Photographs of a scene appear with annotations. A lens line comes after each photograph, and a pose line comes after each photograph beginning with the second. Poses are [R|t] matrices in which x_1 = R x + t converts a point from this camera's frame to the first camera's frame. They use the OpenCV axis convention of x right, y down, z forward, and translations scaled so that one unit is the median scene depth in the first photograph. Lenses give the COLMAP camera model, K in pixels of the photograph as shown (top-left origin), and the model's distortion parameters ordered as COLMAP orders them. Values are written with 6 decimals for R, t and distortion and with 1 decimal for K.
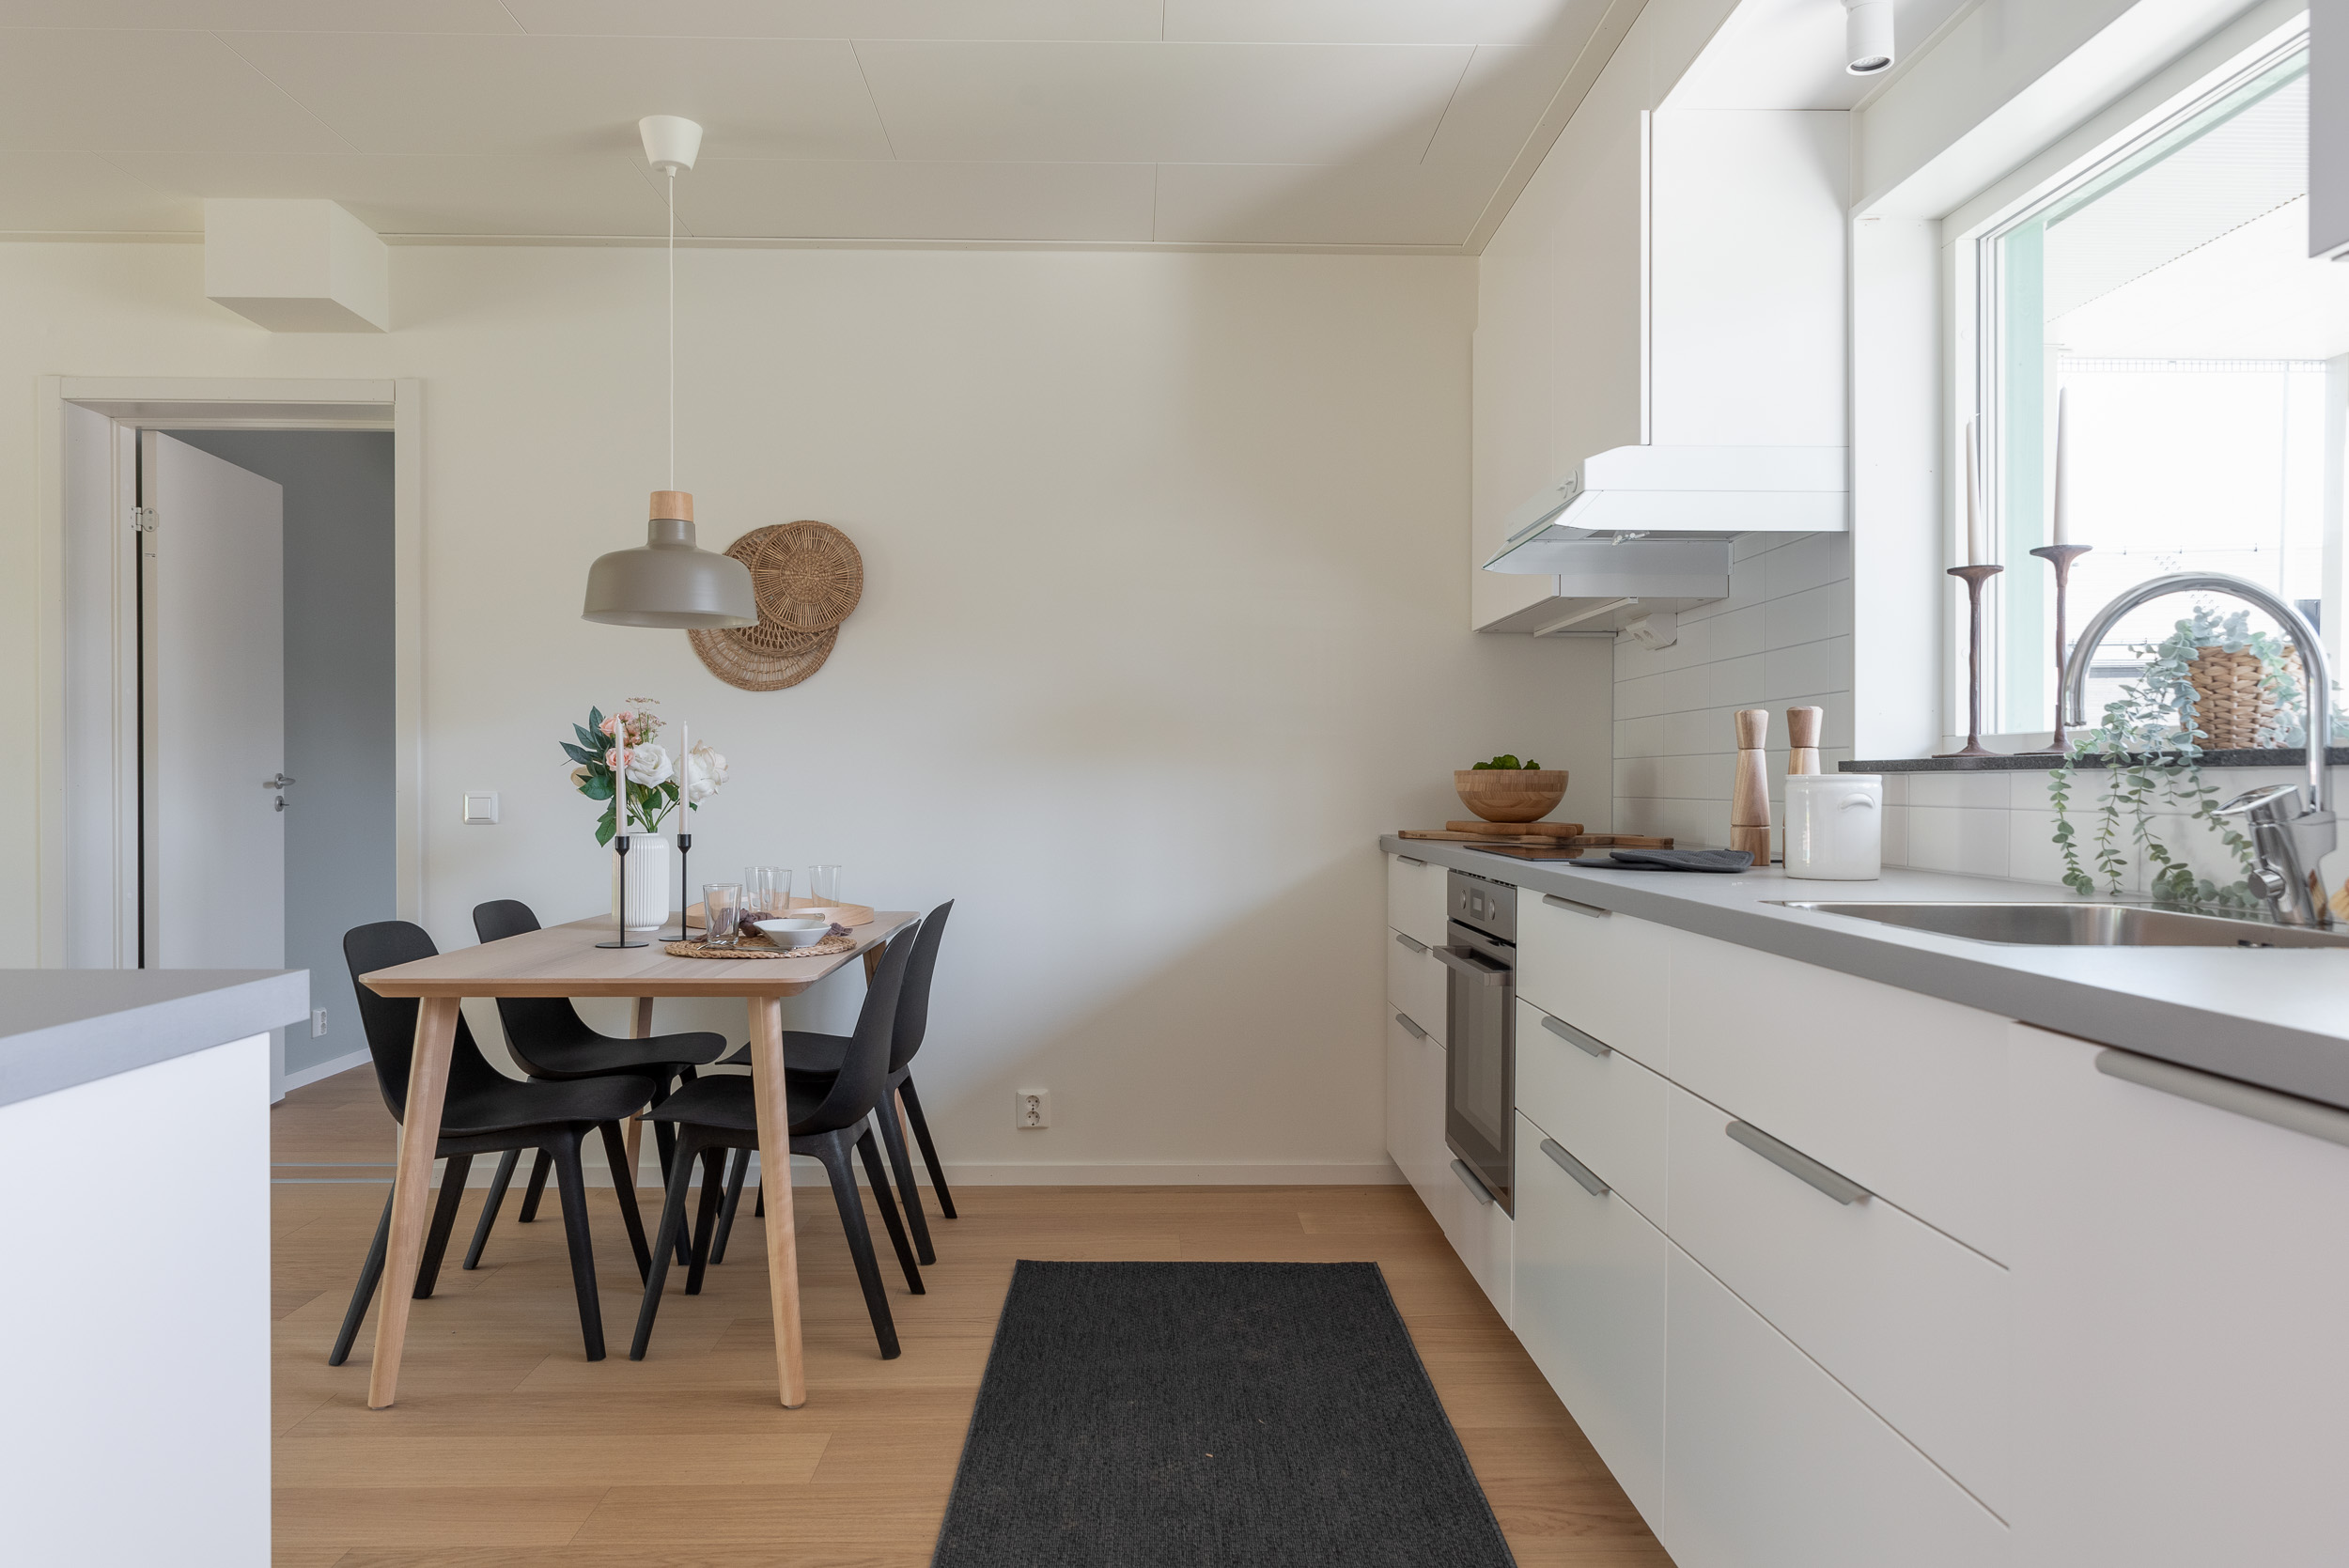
lens RADIAL K [[1592.6, 0, 1178.4], [0, 1592.6, 789.4], [0, 0, 1]] dist [-0.004342, -0.001012]
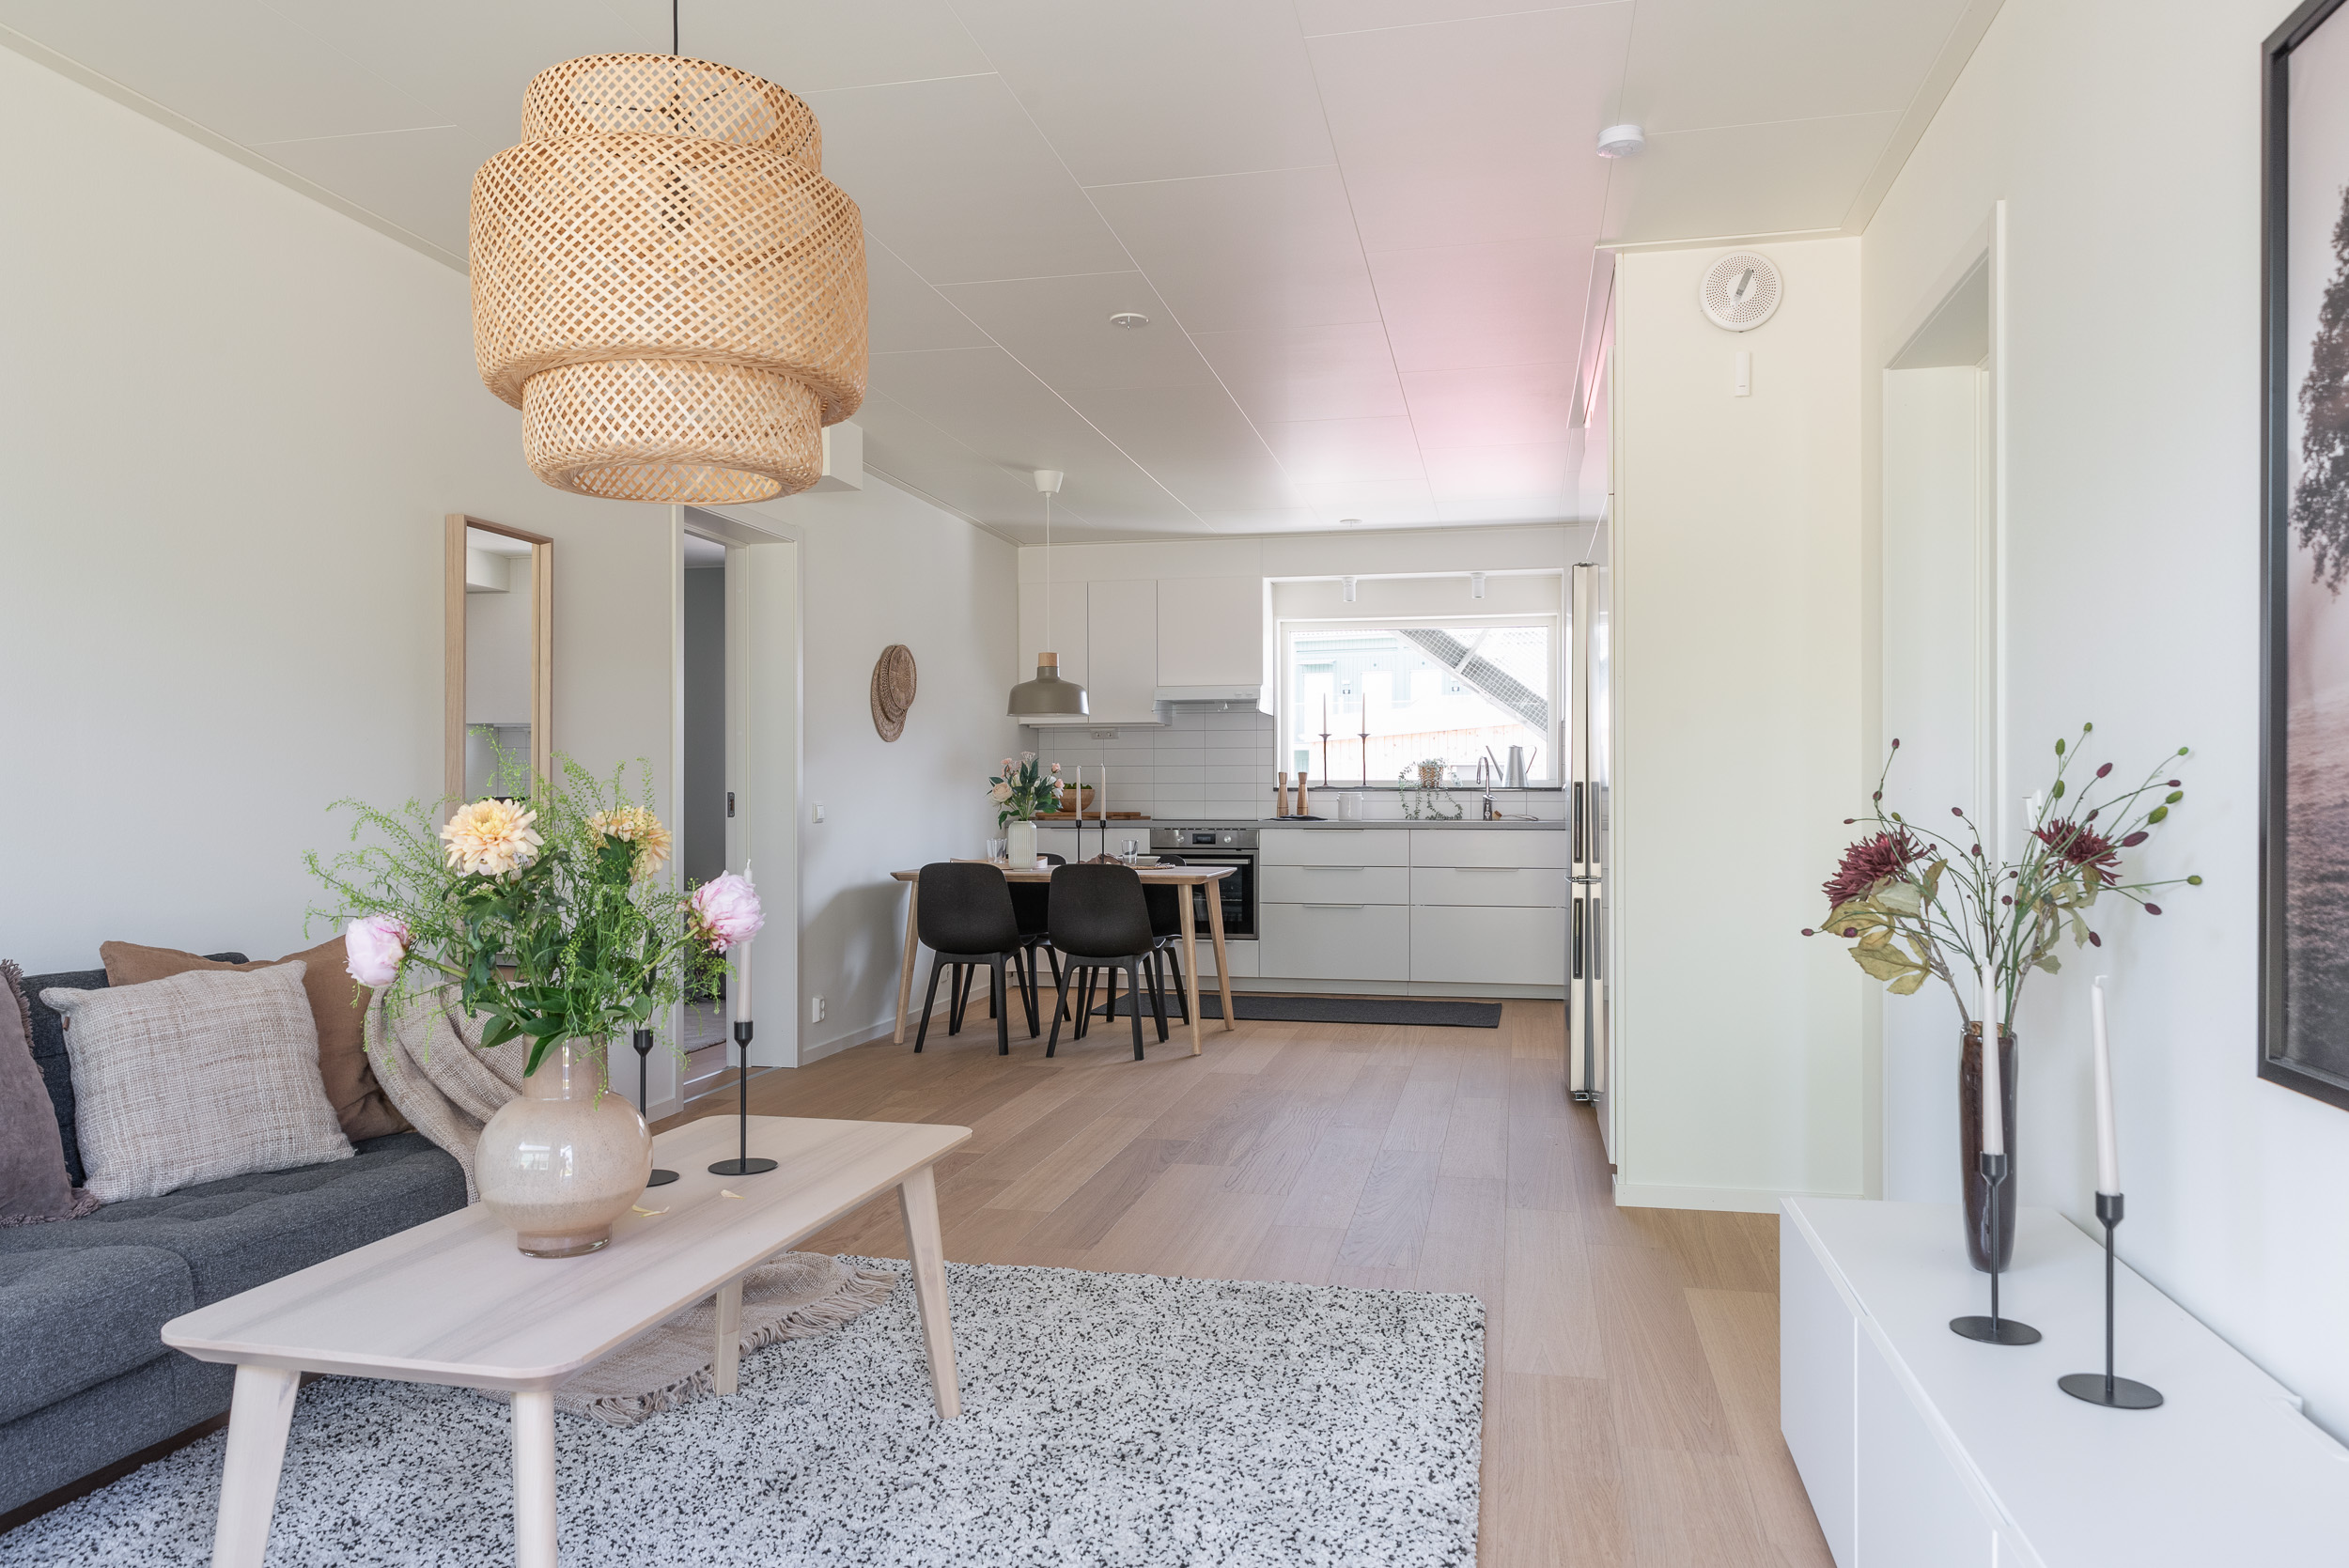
lens RADIAL K [[1592.6, 0, 1173.7], [0, 1592.6, 785.3], [0, 0, 1]] dist [-0.004342, -0.001012]
pose [[0.247991, 0.003692, 0.968755, -3.609013], [0.007297, 0.999957, -0.005679, -0.006693], [-0.968735, 0.008477, 0.247954, 0.549924]]
